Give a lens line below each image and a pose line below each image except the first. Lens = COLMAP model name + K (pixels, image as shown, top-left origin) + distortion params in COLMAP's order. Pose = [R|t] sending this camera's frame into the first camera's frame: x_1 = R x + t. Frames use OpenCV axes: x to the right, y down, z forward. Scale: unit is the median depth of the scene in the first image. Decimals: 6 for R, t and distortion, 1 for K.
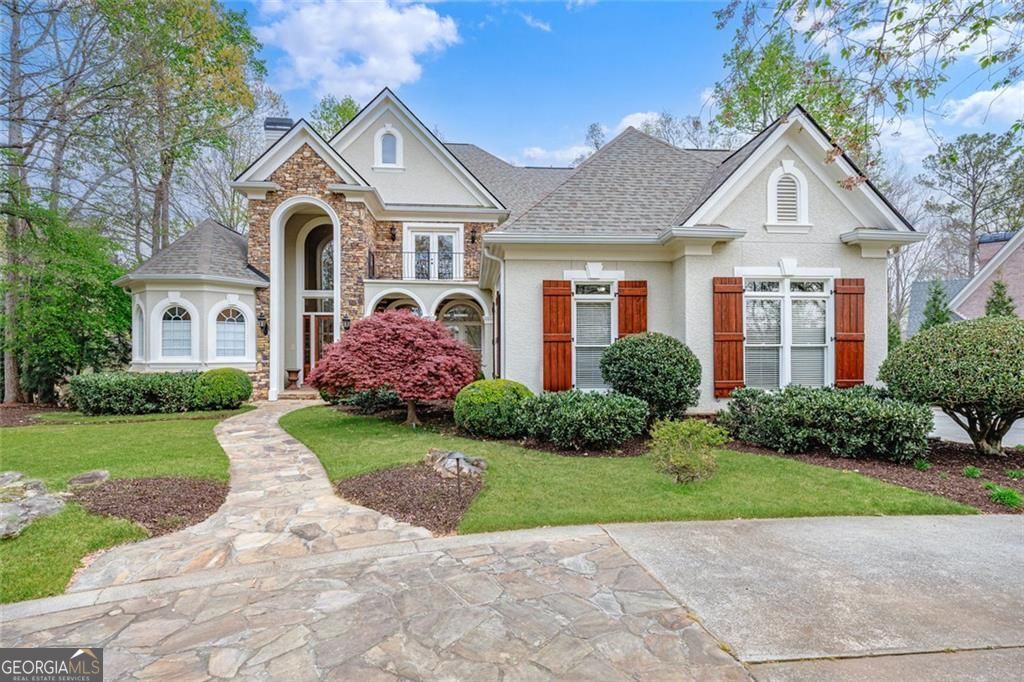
lens RADIAL K [[514.9, 0, 513.8], [0, 514.9, 358.3], [0, 0, 1]] dist [-0.003025, -0.001288]
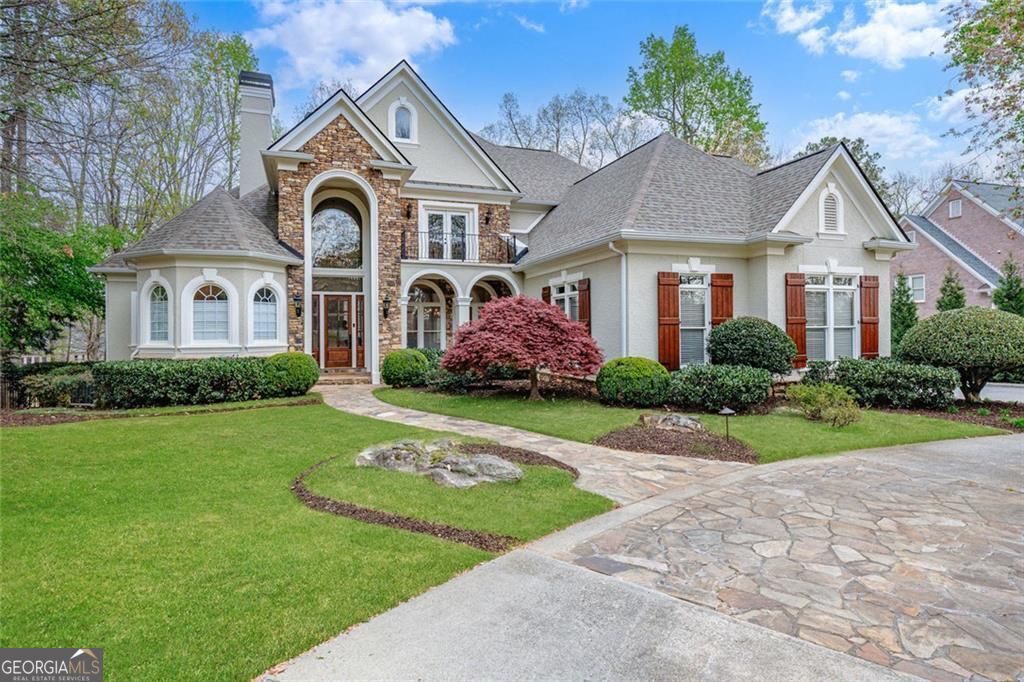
lens RADIAL K [[580.6, 0, 511.5], [0, 580.6, 337.4], [0, 0, 1]] dist [-0.008716, -0.000910]
pose [[0.964225, -0.007722, 0.264973, -0.464997], [0.008667, 0.999960, -0.002398, -0.001843], [-0.264944, 0.004609, 0.964253, -0.135760]]
